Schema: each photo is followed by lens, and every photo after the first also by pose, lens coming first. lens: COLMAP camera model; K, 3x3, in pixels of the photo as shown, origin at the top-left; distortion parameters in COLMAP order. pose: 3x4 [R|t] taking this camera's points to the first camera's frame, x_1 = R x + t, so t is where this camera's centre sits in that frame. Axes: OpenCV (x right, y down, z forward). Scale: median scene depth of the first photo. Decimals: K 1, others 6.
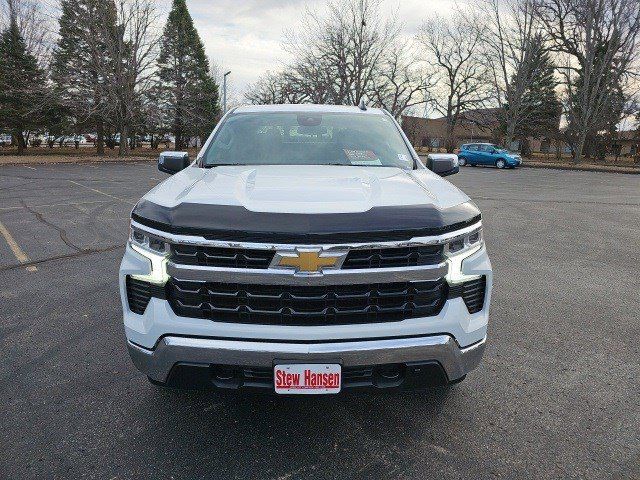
lens RADIAL K [[415.9, 0, 321.8], [0, 415.9, 243.5], [0, 0, 1]] dist [0.036251, -0.035512]
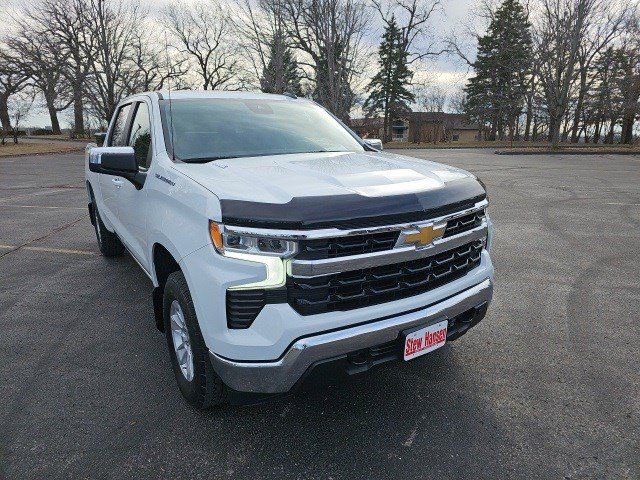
lens RADIAL K [[415.9, 0, 321.8], [0, 415.9, 243.5], [0, 0, 1]] dist [0.036251, -0.035512]
pose [[0.847442, -0.159319, 0.506418, -0.613603], [0.146995, 0.987030, 0.064538, -0.036215], [-0.510132, 0.019749, 0.859870, 0.127816]]
